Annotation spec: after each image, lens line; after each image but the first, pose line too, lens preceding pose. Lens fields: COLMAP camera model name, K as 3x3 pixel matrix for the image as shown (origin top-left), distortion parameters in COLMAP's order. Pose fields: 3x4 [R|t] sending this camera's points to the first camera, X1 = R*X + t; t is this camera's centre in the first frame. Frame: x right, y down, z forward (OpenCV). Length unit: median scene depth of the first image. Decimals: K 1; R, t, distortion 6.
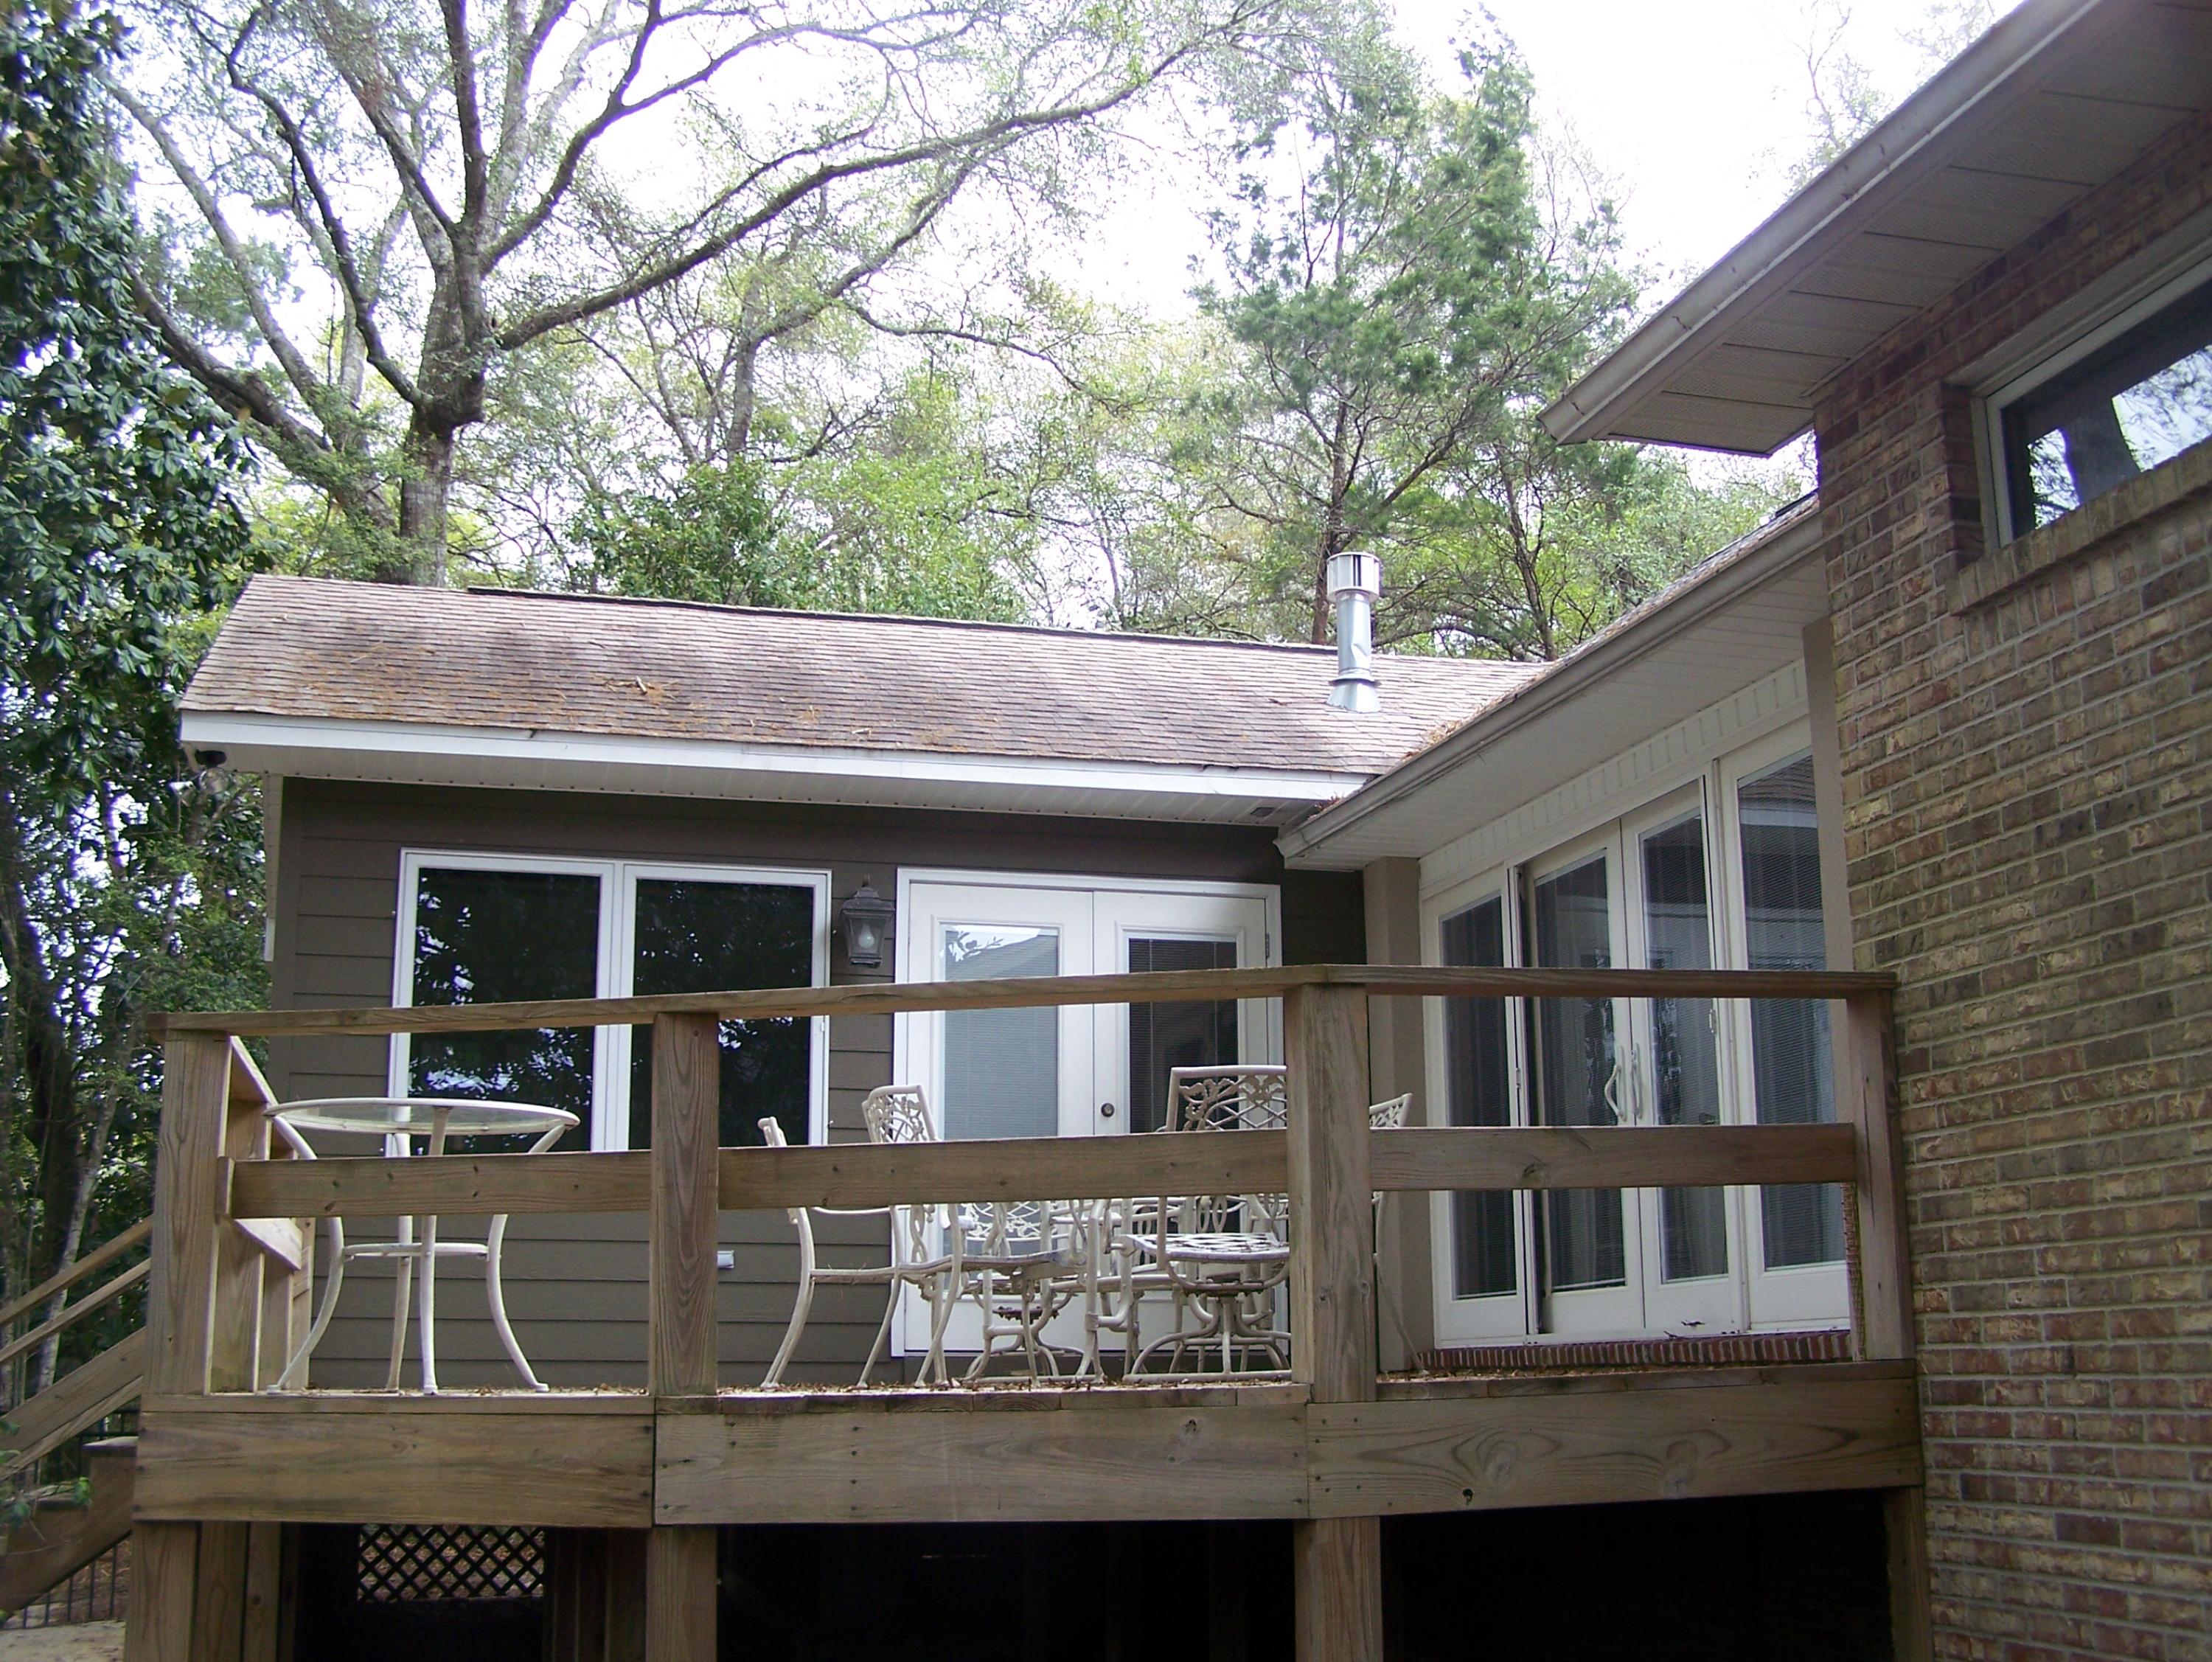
lens RADIAL K [[2464.3, 0, 1111.6], [0, 2464.3, 822.7], [0, 0, 1]] dist [-0.102928, 0.000000]
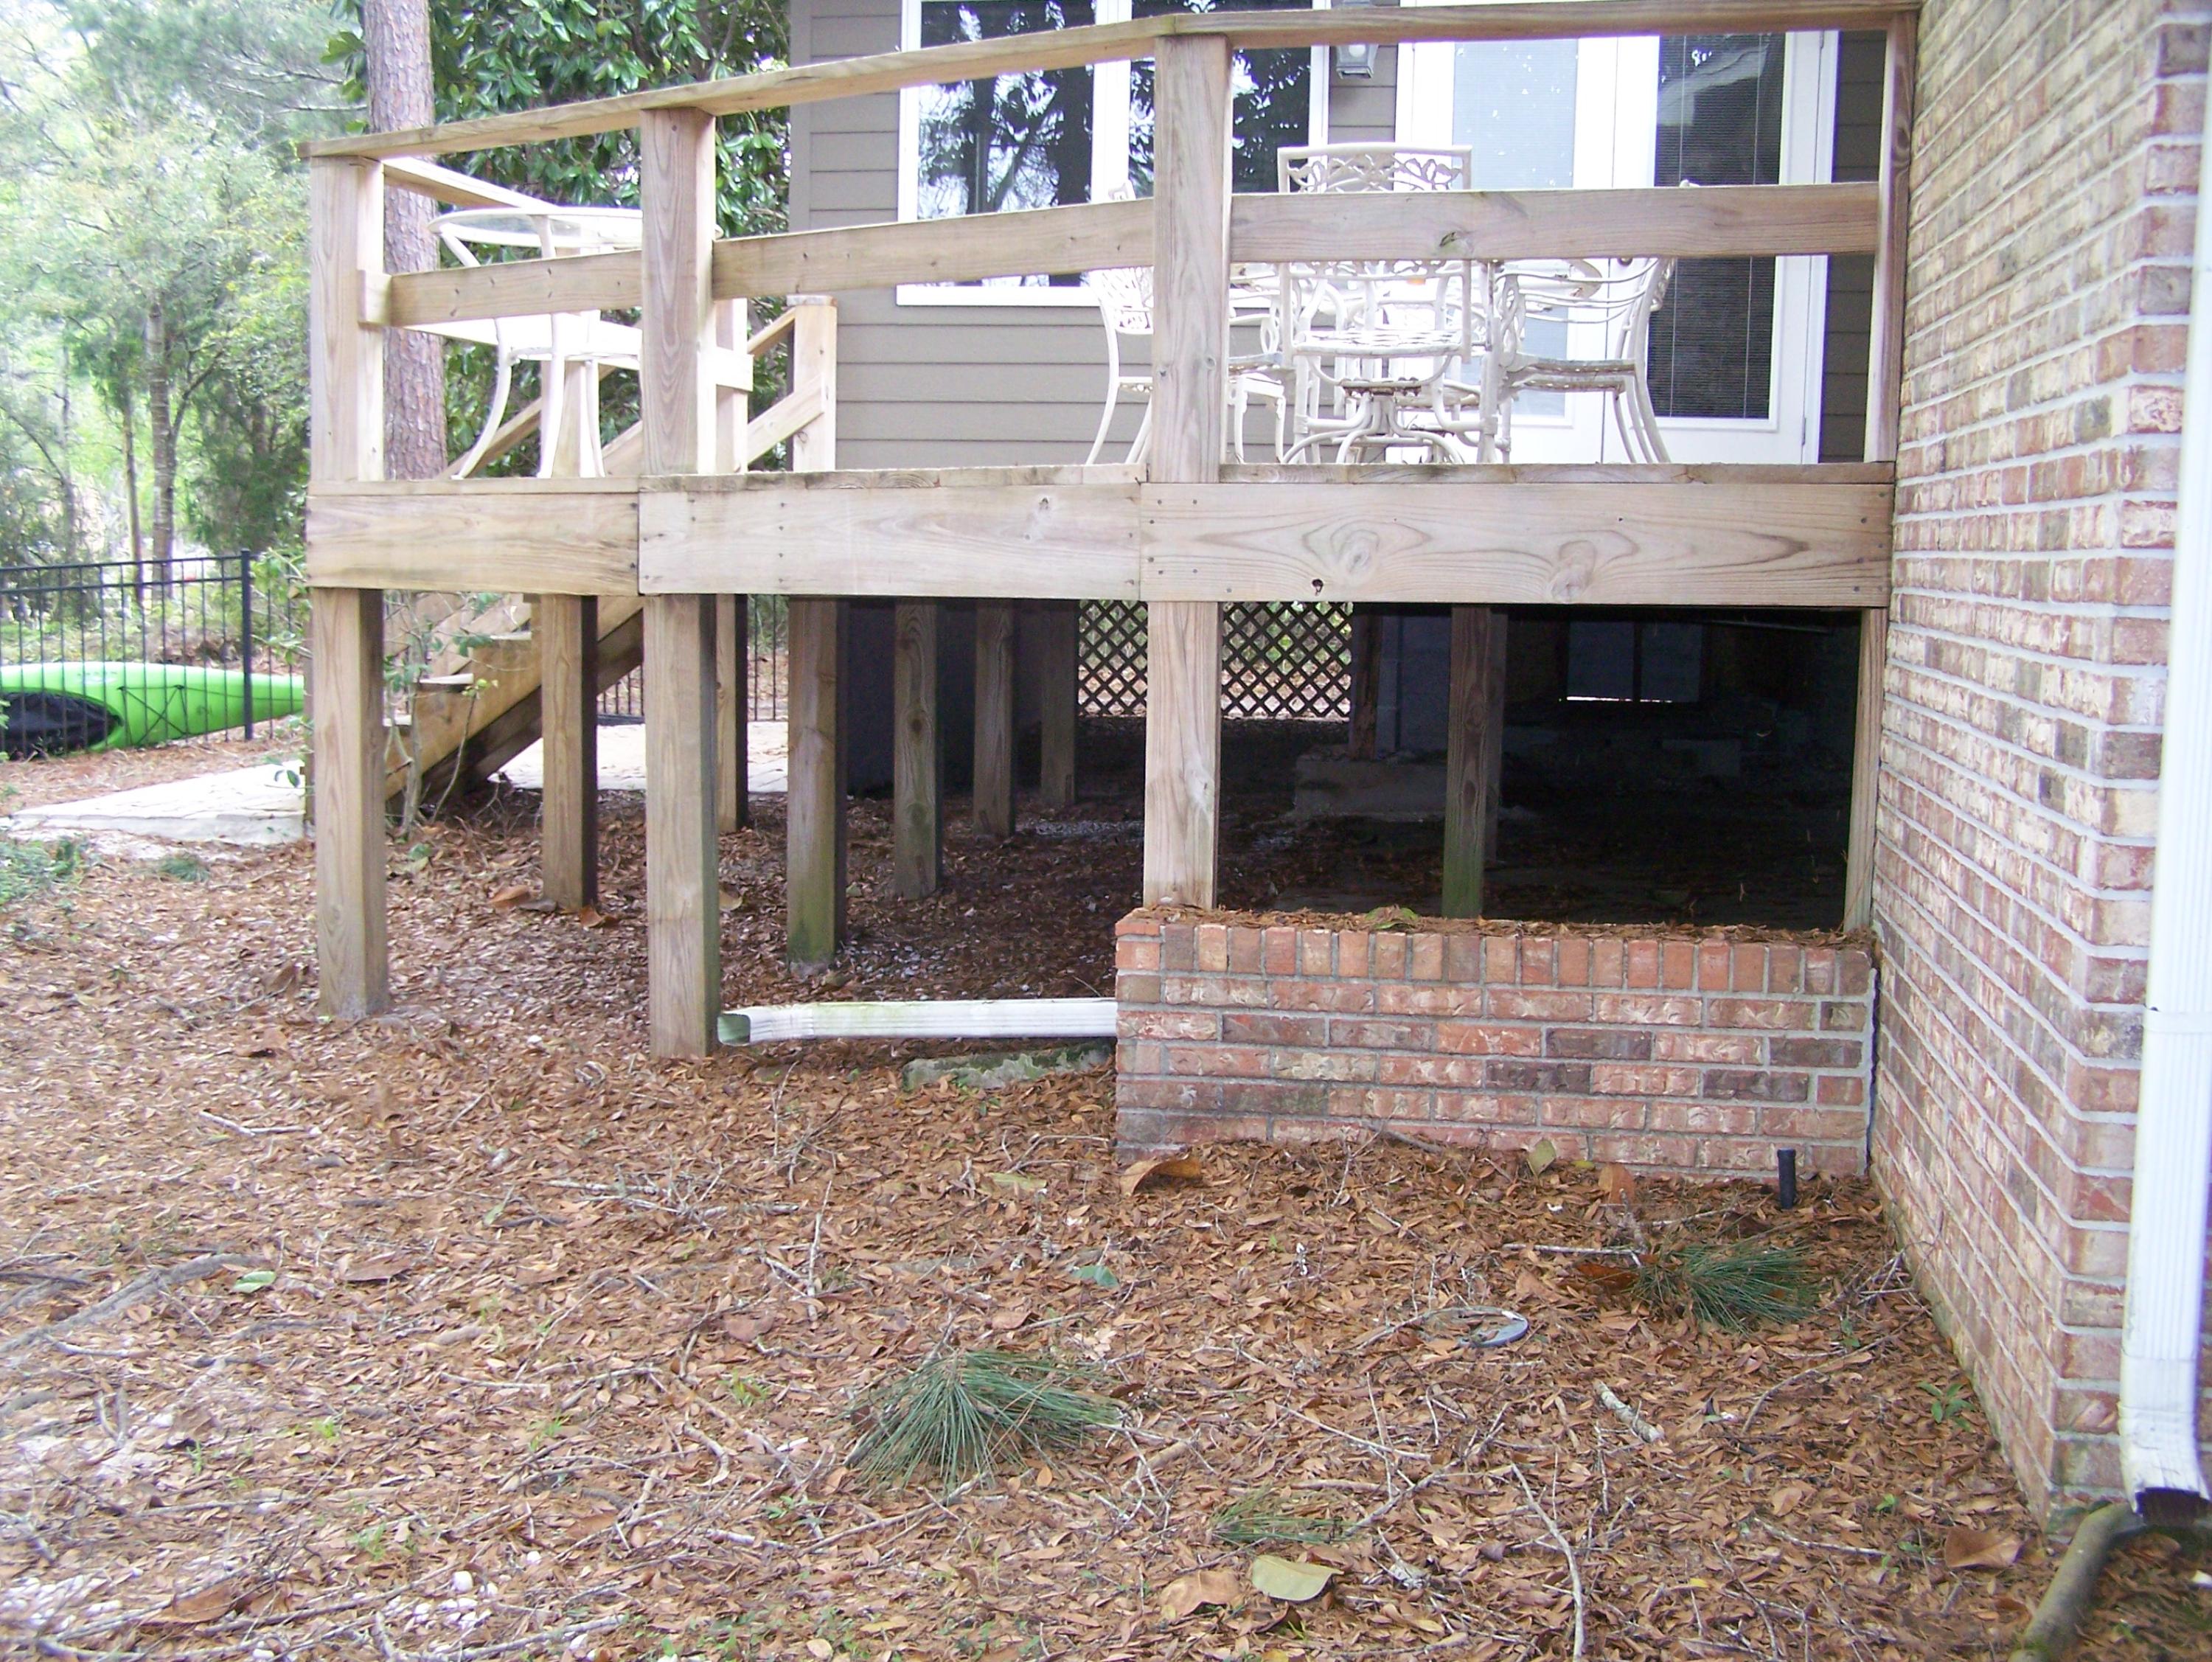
lens RADIAL K [[2464.3, 0, 1107.1], [0, 2464.3, 827.5], [0, 0, 1]] dist [-0.102928, 0.000000]
pose [[0.906035, 0.073850, -0.416708, 0.458733], [0.069323, 0.945458, 0.318283, 0.053094], [0.417485, -0.317263, 0.851499, 0.120176]]
